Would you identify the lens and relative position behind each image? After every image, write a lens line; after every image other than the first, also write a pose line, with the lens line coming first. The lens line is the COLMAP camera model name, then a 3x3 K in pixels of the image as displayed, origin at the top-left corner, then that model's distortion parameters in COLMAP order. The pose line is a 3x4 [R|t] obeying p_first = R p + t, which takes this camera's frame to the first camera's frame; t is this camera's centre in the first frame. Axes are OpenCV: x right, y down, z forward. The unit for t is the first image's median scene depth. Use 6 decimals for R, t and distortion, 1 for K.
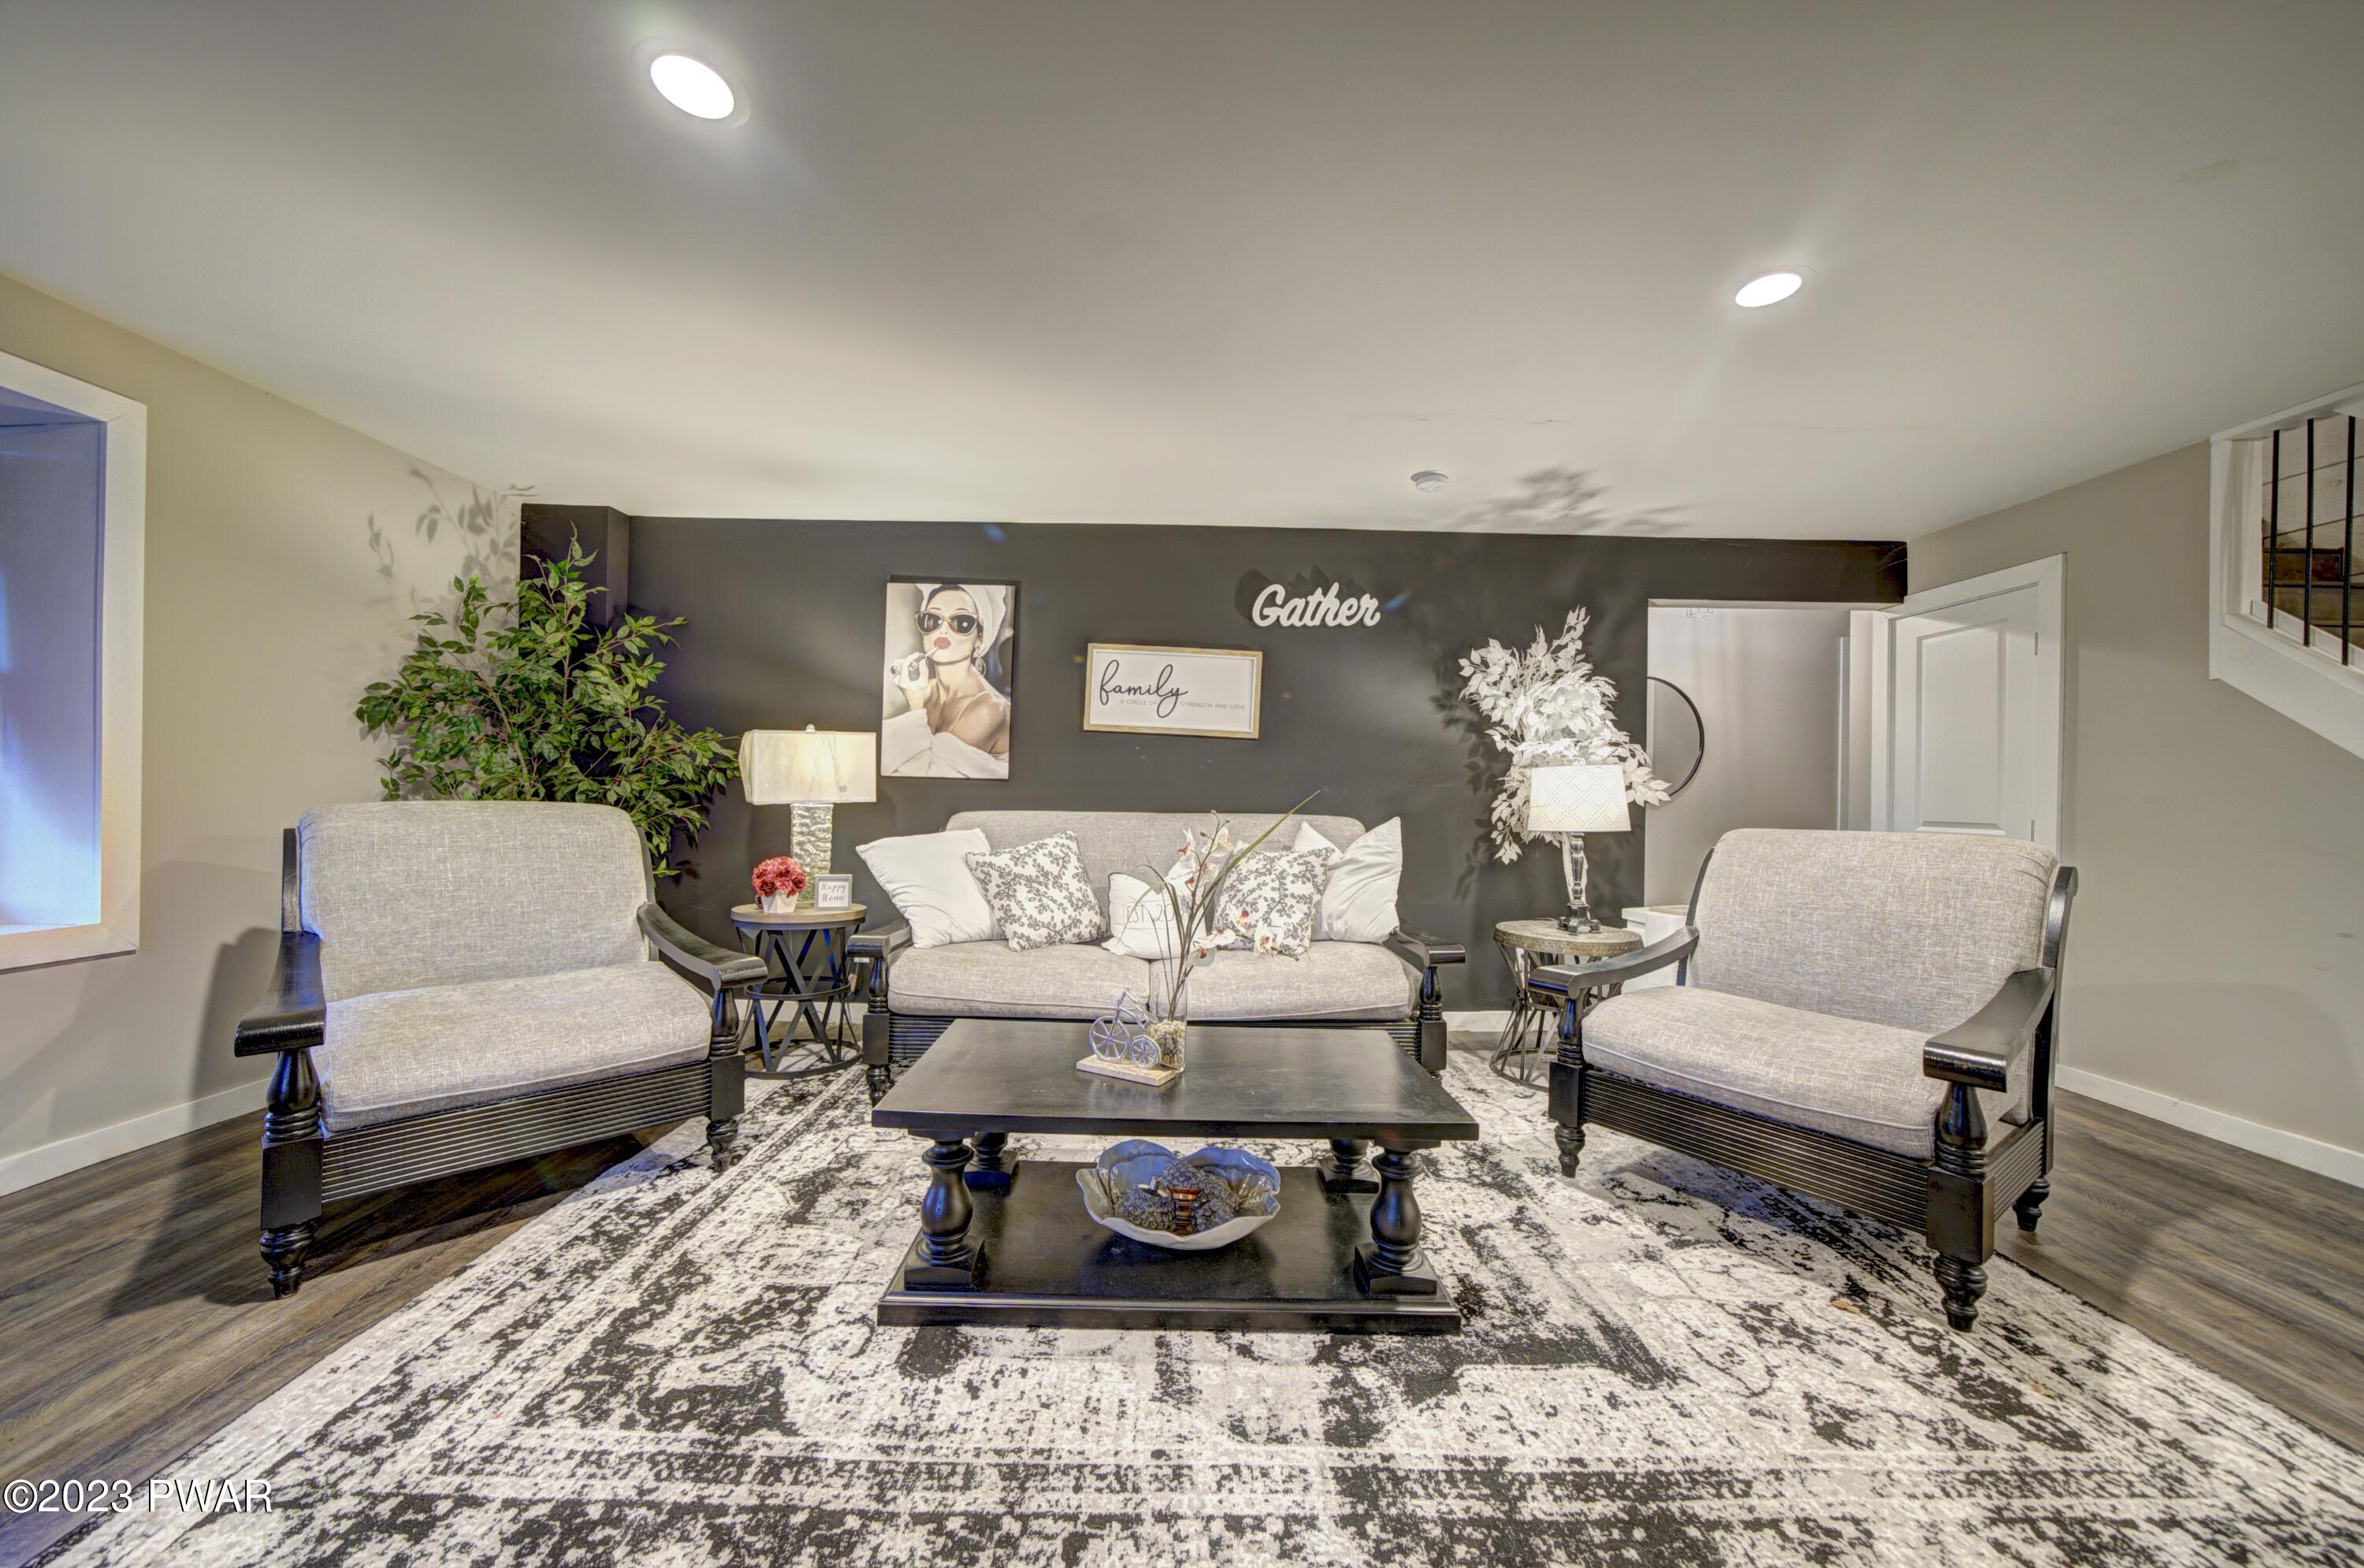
lens RADIAL K [[835.8, 0, 1161.3], [0, 835.8, 786.1], [0, 0, 1]] dist [-0.003713, 0.000105]
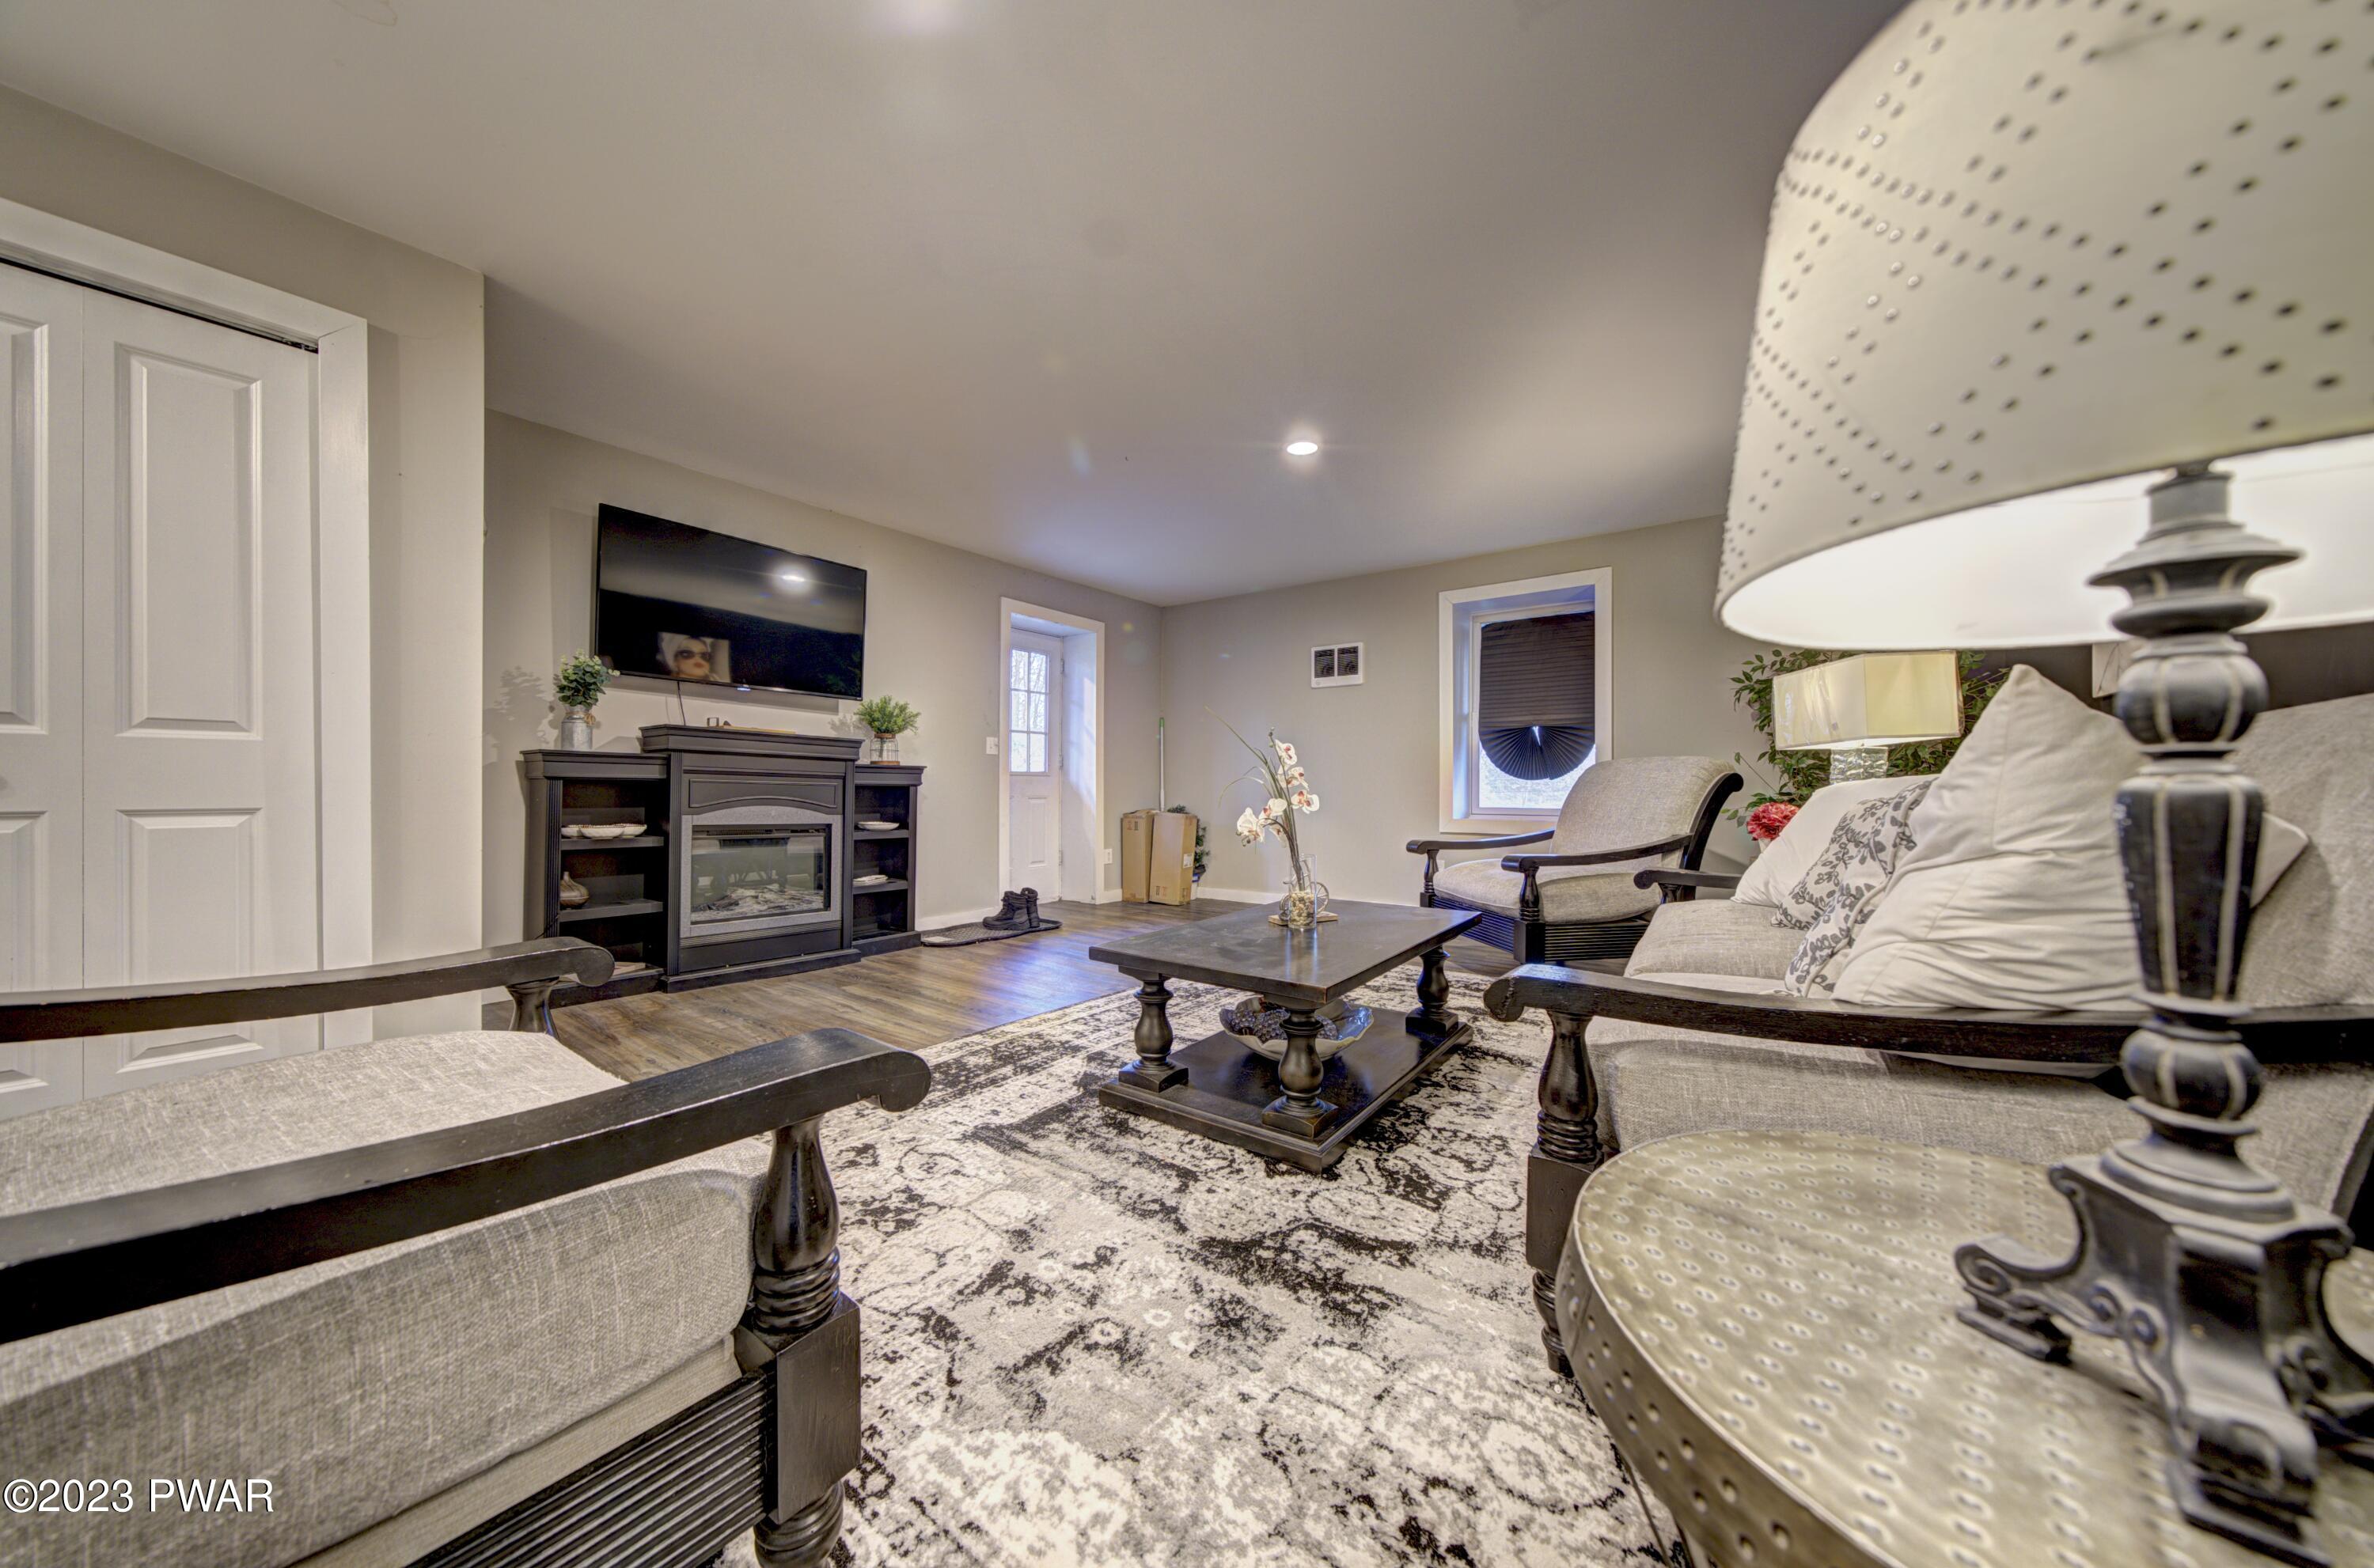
lens RADIAL K [[803.5, 0, 1181.4], [0, 803.5, 796.9], [0, 0, 1]] dist [-0.036150, 0.000014]
pose [[-0.595176, -0.012348, -0.803501, 1.249892], [-0.001754, 0.999900, -0.014067, 0.169936], [0.803594, -0.006963, -0.595138, 1.773998]]
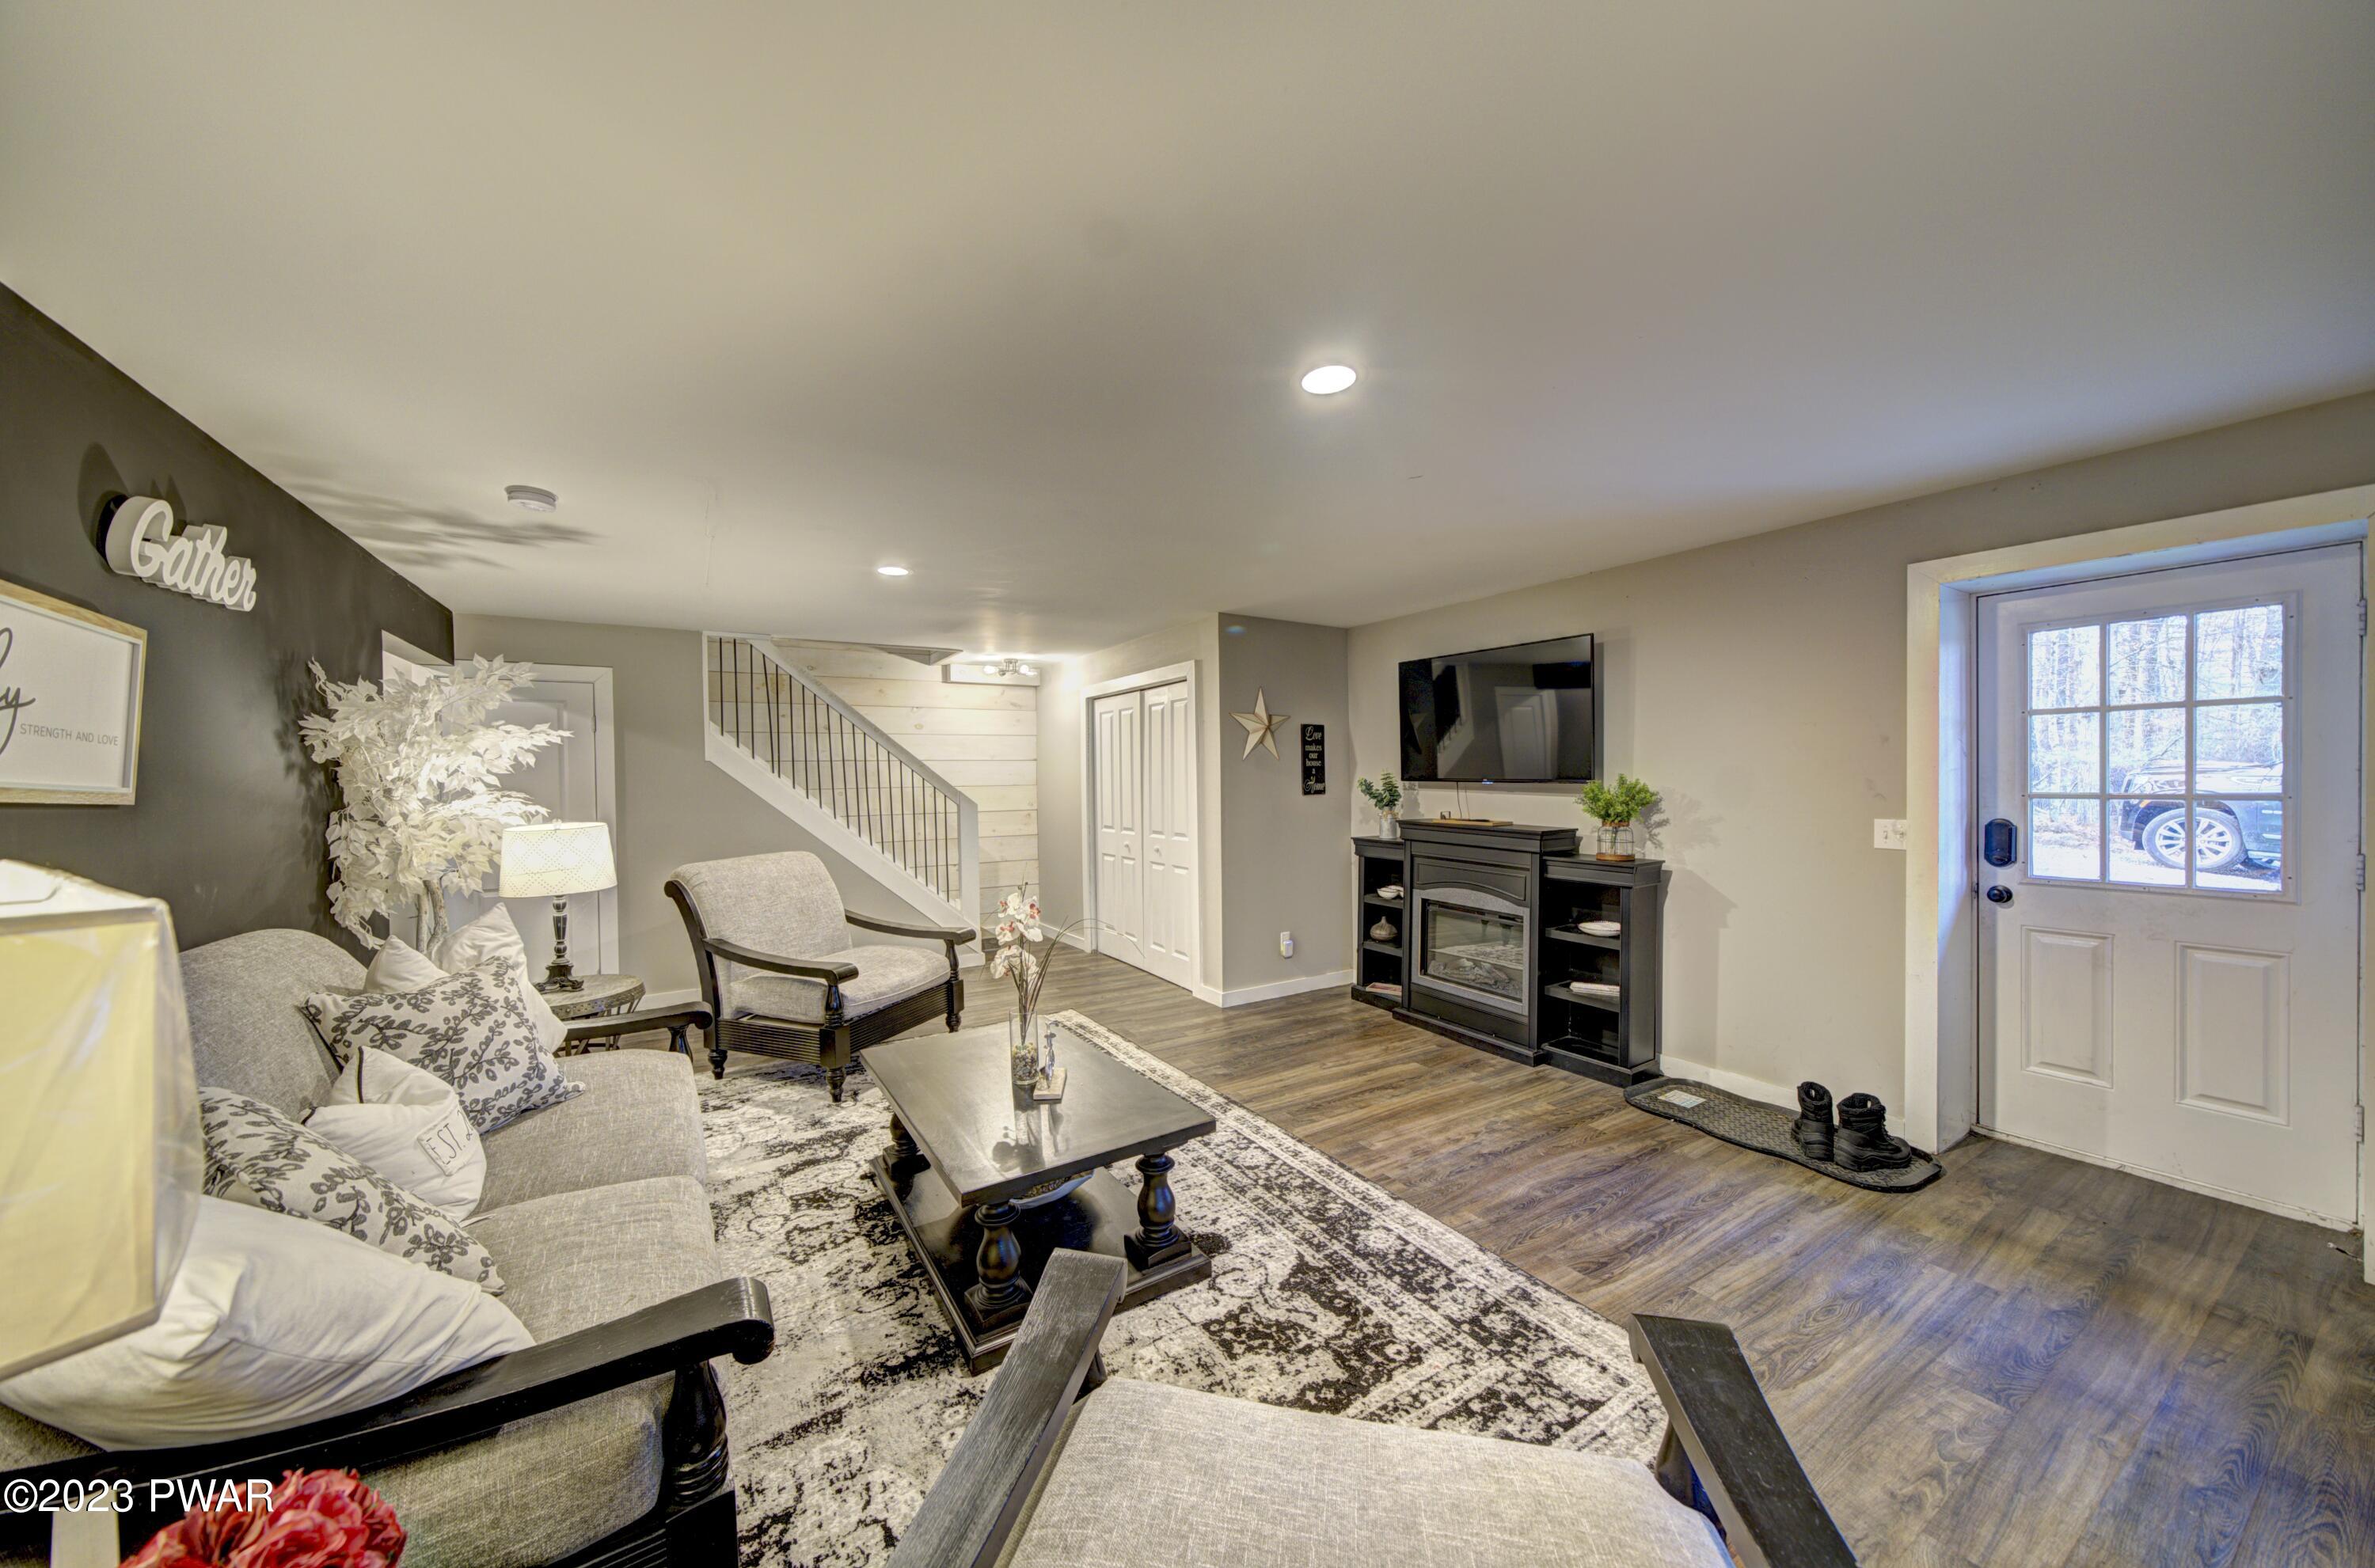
lens RADIAL K [[789.5, 0, 1172.9], [0, 789.5, 790.7], [0, 0, 1]] dist [-0.001769, 0.000017]
pose [[-0.521185, -0.022321, 0.853152, -1.313215], [-0.006268, 0.999731, 0.022327, -0.175059], [-0.853421, 0.006289, -0.521184, 1.617957]]
